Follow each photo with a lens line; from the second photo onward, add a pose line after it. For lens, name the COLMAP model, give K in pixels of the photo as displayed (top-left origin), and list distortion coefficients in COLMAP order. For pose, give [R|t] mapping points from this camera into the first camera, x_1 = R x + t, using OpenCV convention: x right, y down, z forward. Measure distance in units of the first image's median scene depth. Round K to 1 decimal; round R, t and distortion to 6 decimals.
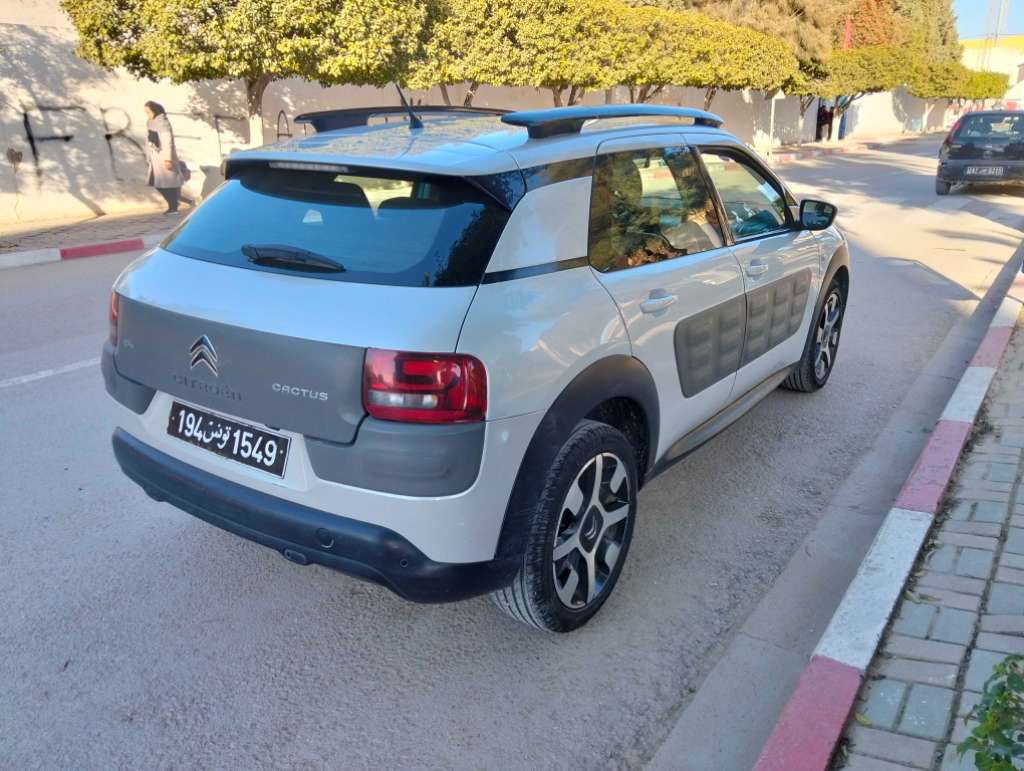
lens RADIAL K [[781.1, 0, 523.0], [0, 781.1, 386.3], [0, 0, 1]] dist [0.024394, -0.057424]
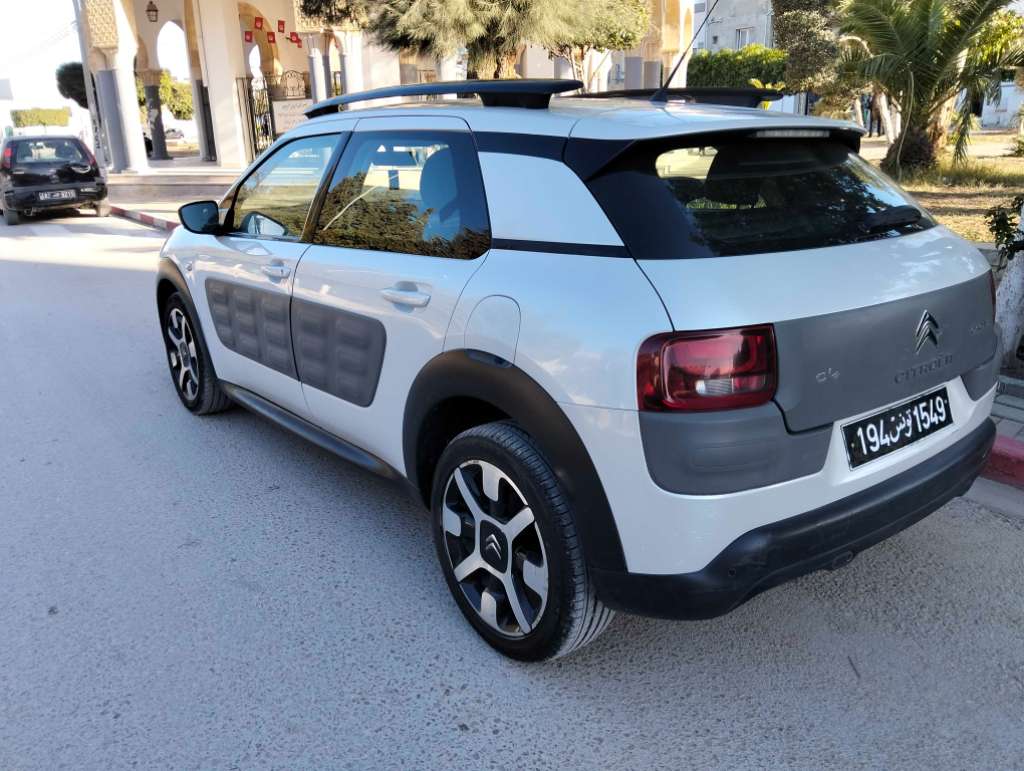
lens RADIAL K [[789.0, 0, 520.4], [0, 789.0, 382.4], [0, 0, 1]] dist [0.005038, -0.028047]
pose [[0.318614, -0.282203, 0.904901, -0.354851], [0.323321, 0.929757, 0.176114, -0.075993], [-0.891038, 0.236461, 0.387476, 0.272359]]
